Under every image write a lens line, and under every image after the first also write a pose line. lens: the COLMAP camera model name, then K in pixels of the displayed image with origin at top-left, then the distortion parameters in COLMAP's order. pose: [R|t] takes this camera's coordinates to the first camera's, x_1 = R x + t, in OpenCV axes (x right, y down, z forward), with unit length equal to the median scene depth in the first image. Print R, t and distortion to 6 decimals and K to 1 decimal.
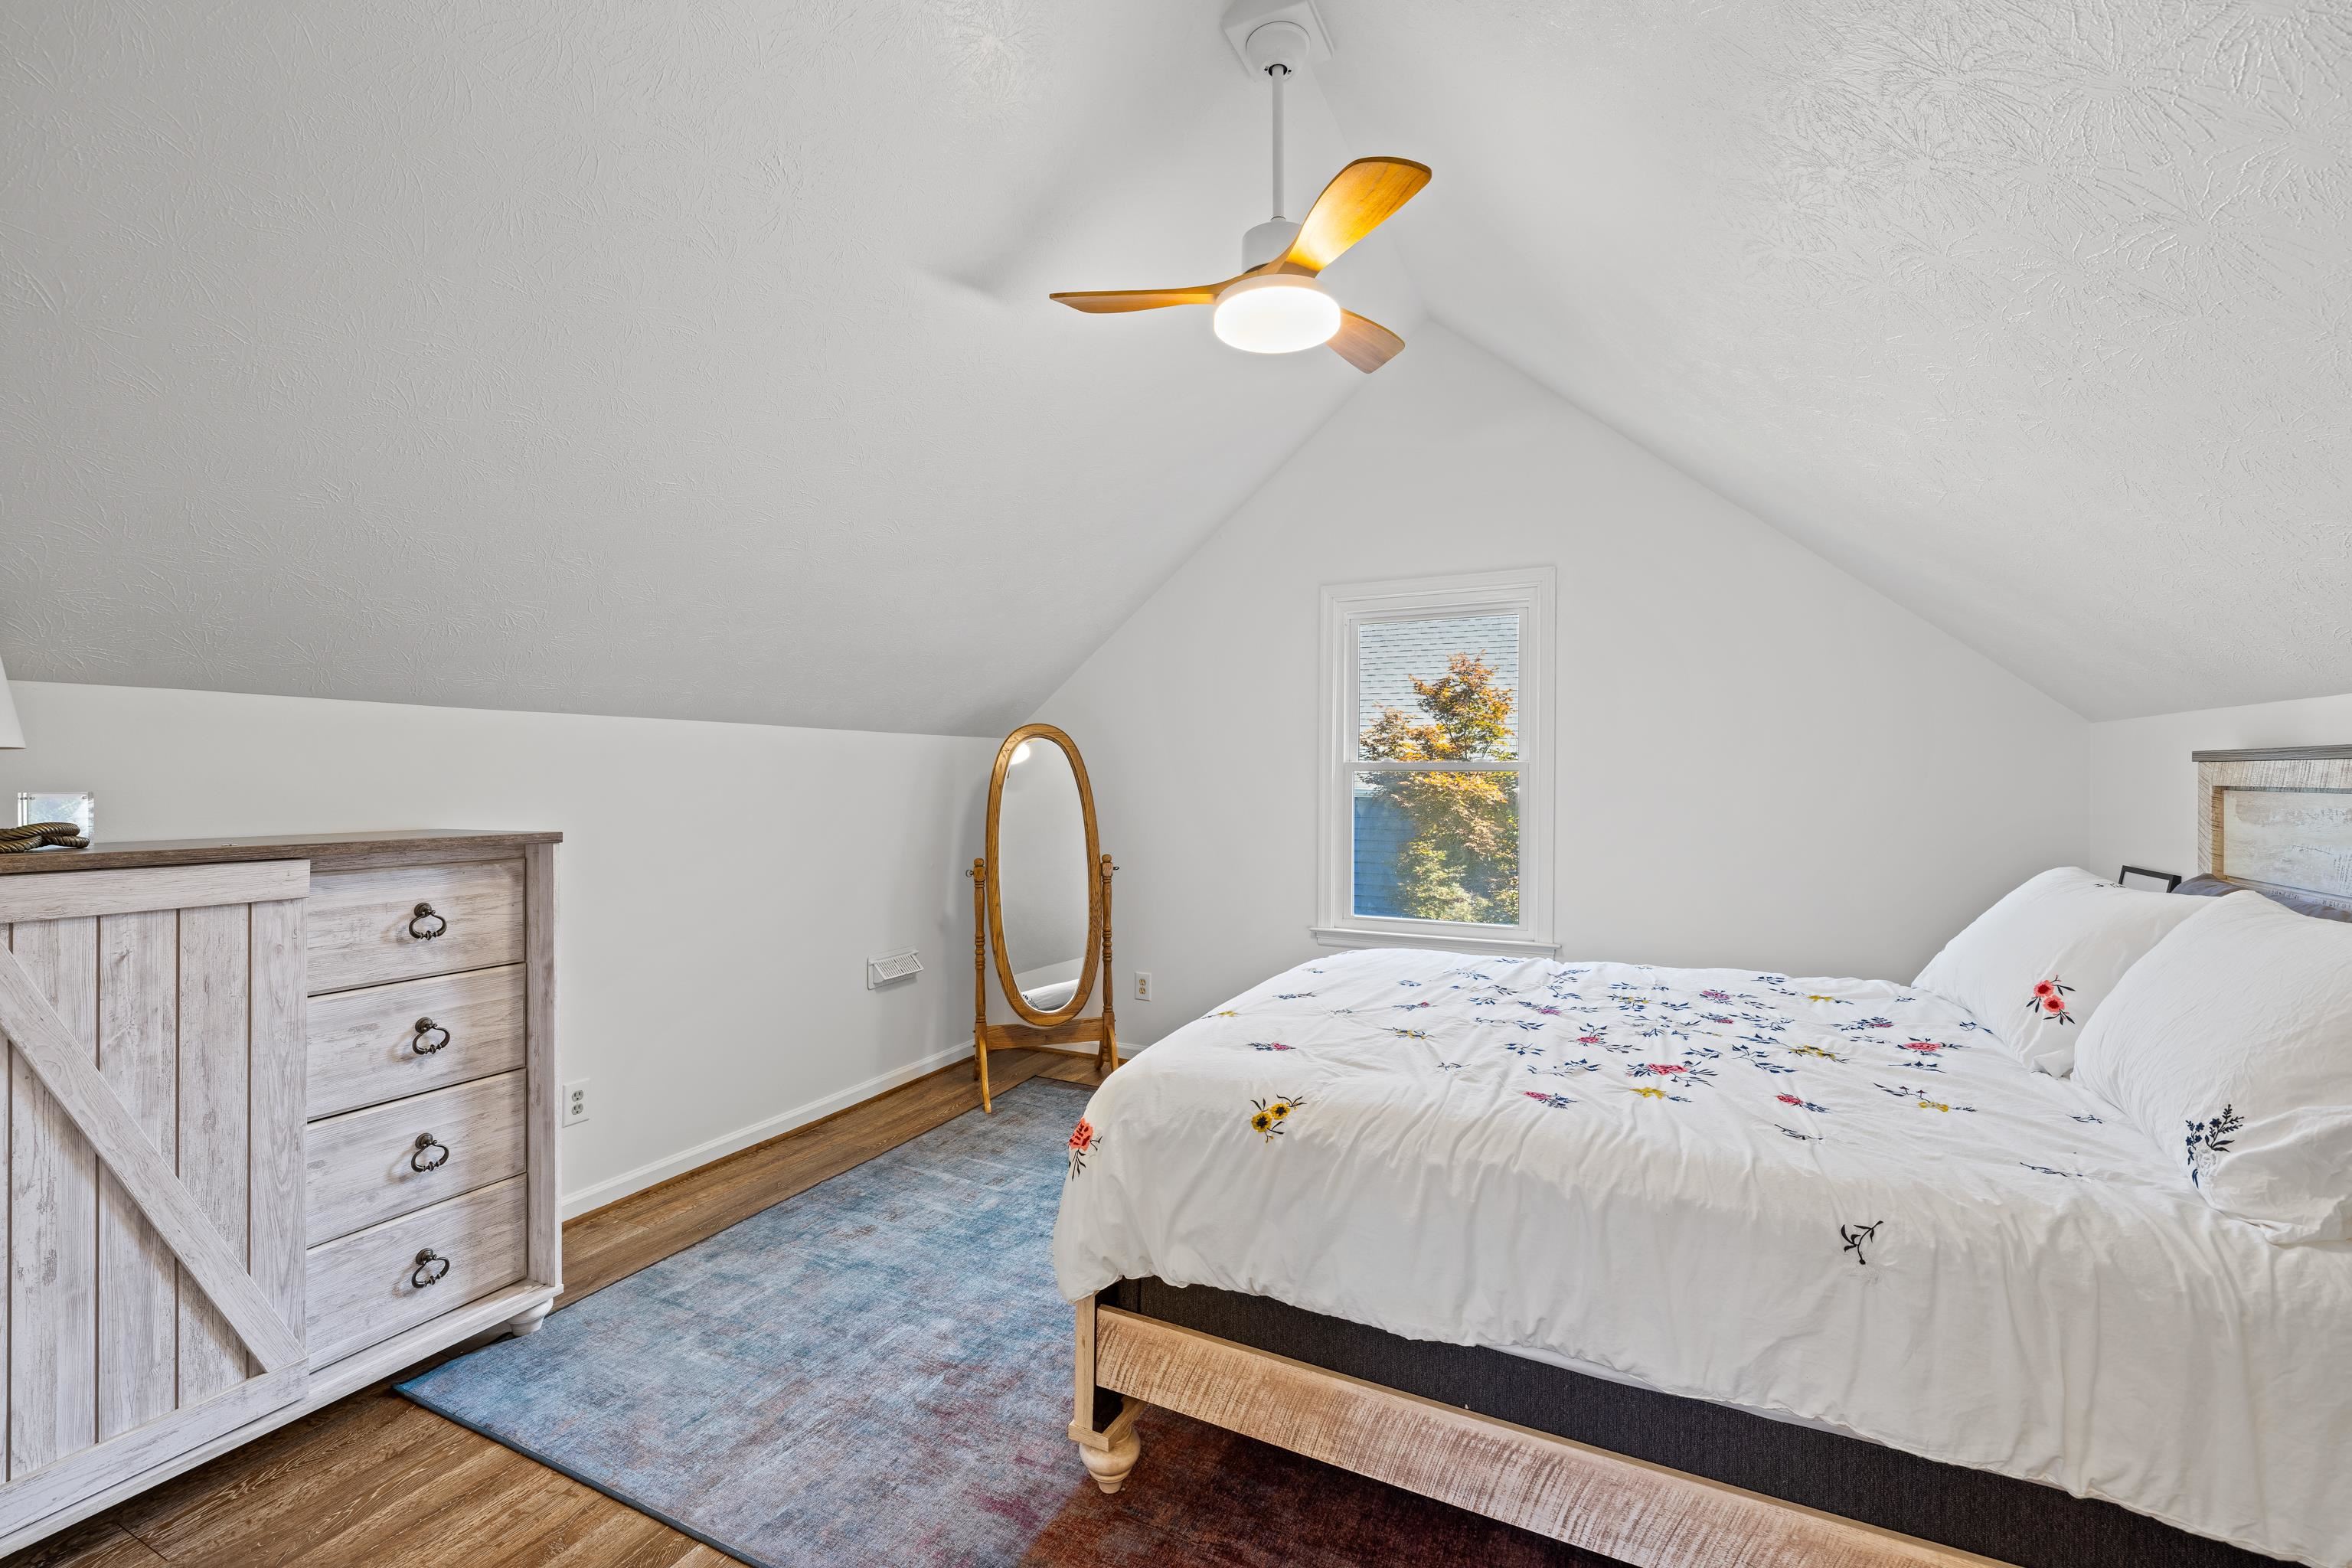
lens RADIAL K [[998.3, 0, 1175.3], [0, 998.3, 778.2], [0, 0, 1]] dist [0.001987, 0.000128]
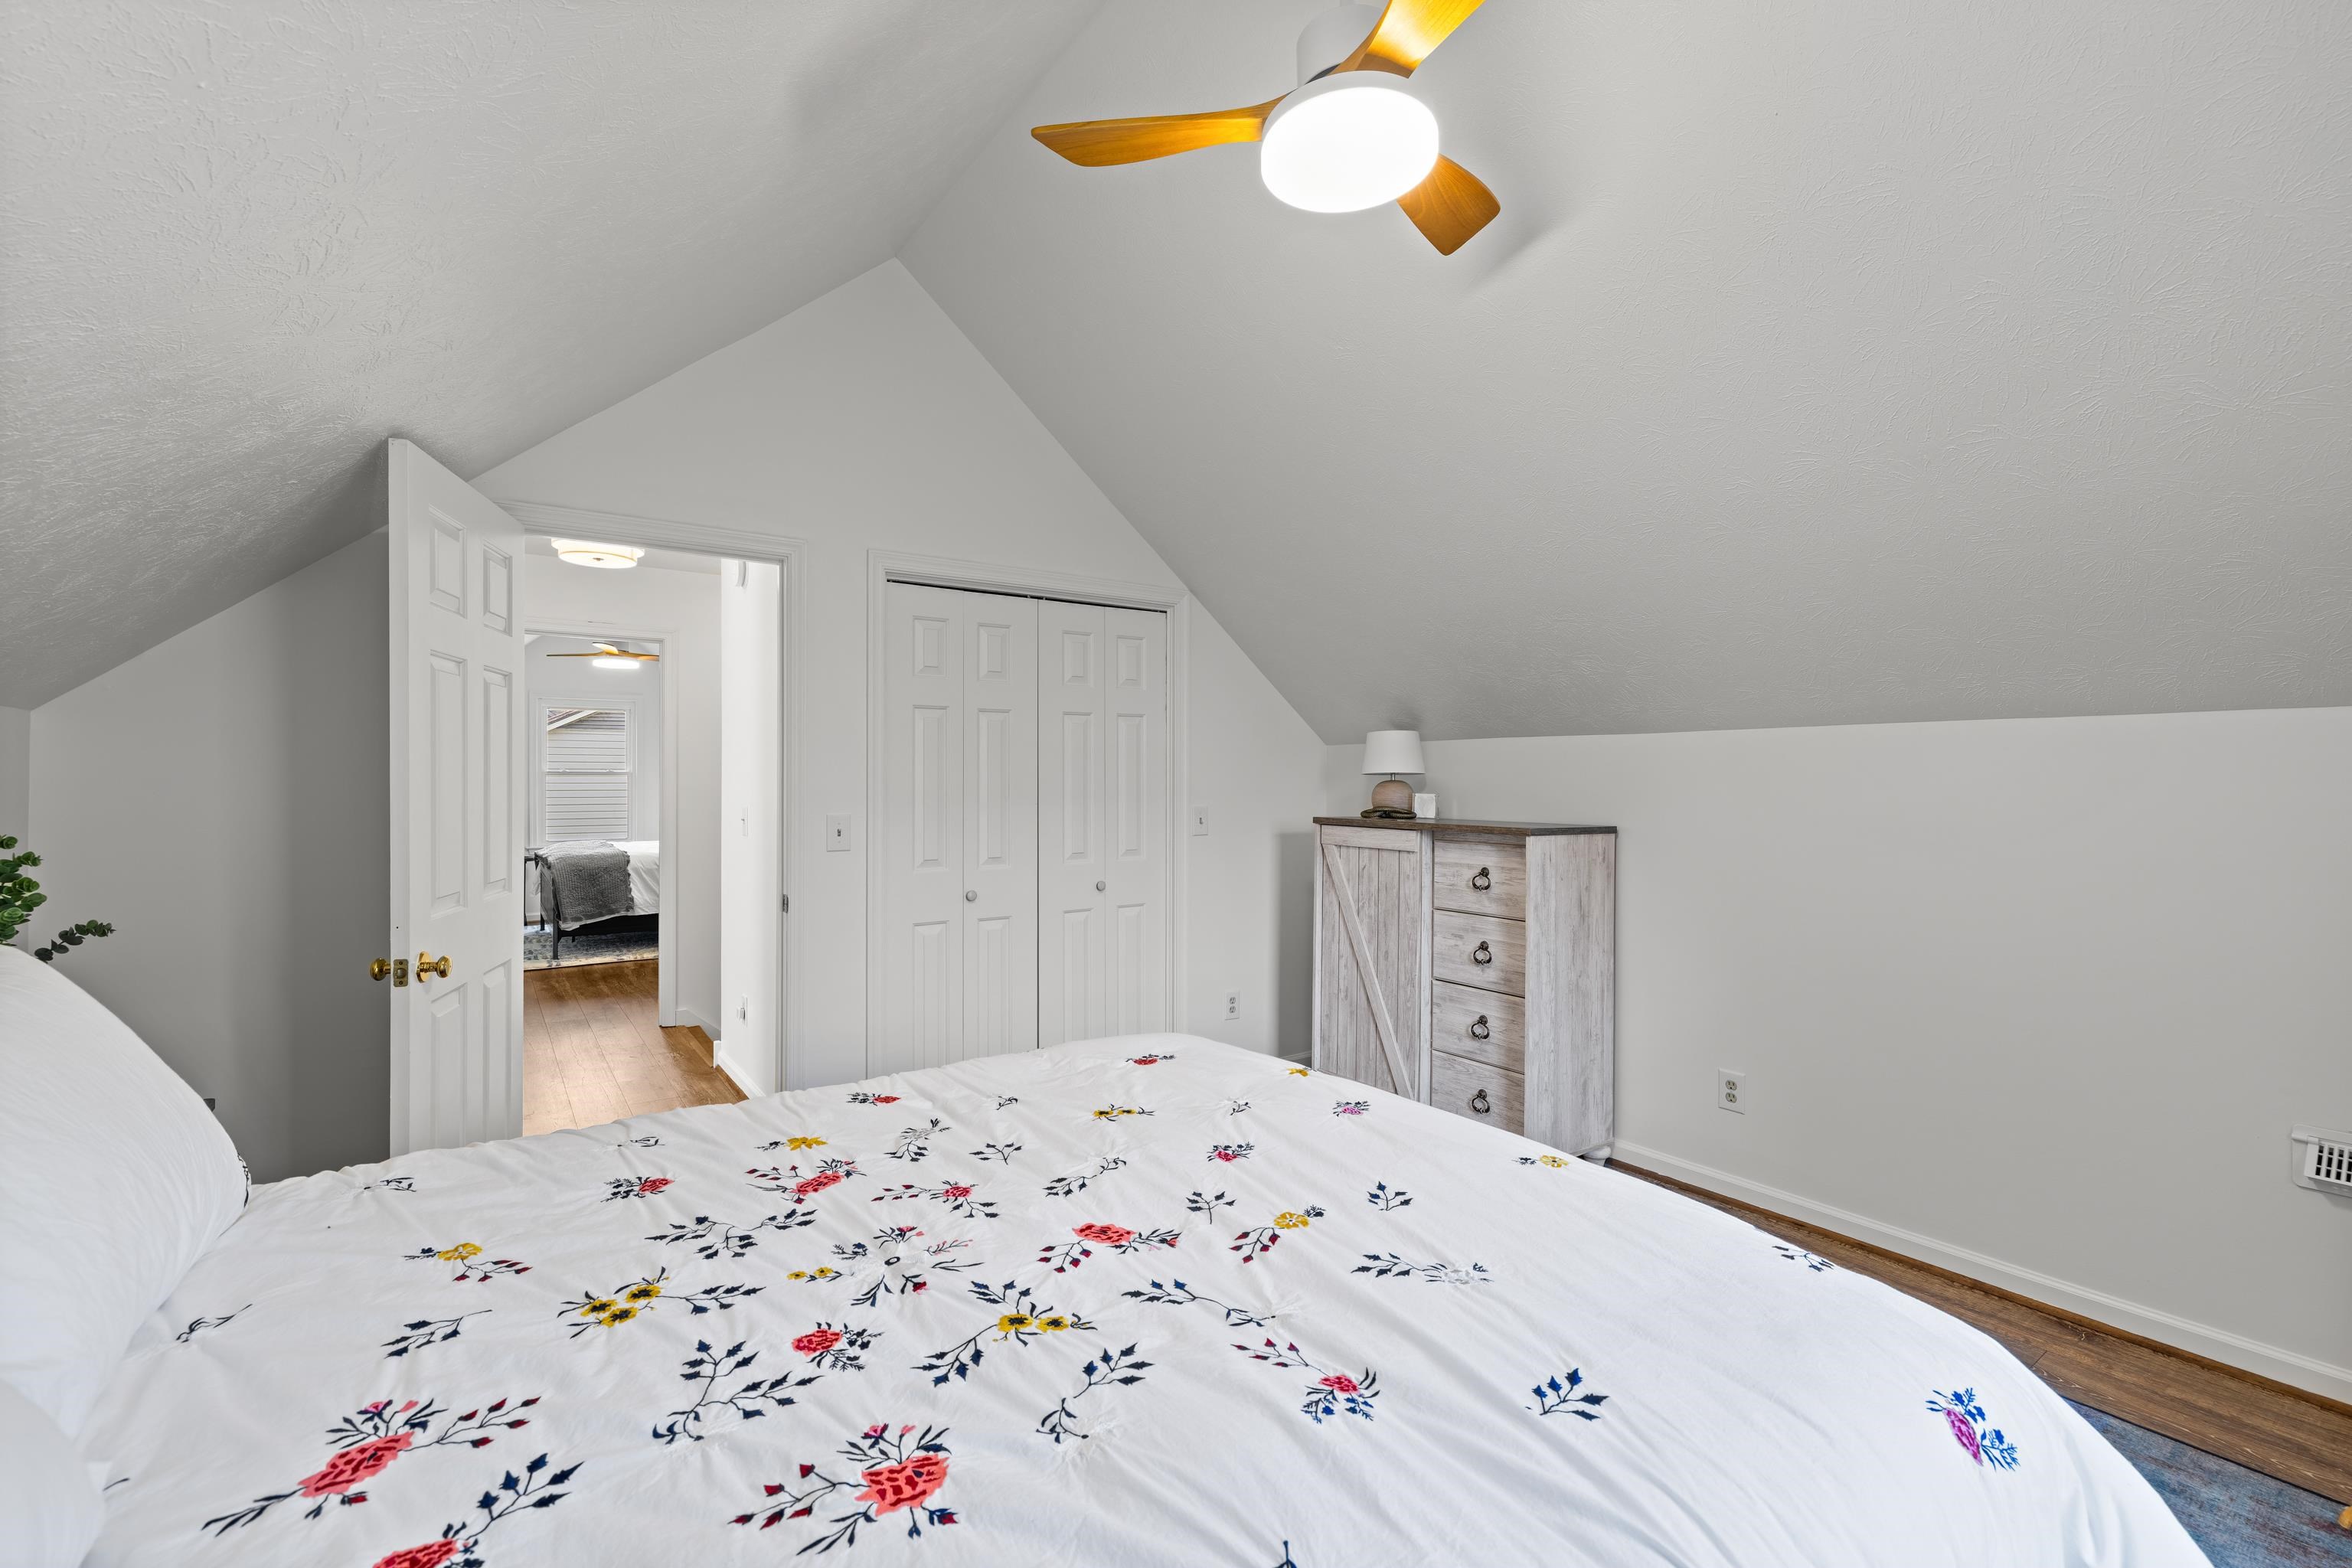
lens RADIAL K [[998.3, 0, 1175.3], [0, 998.3, 778.2], [0, 0, 1]] dist [0.001987, 0.000128]
pose [[-0.480213, -0.003232, -0.877146, 0.863764], [-0.006781, 0.999977, 0.000028, -0.011368], [0.877126, 0.005961, -0.480224, 1.351481]]
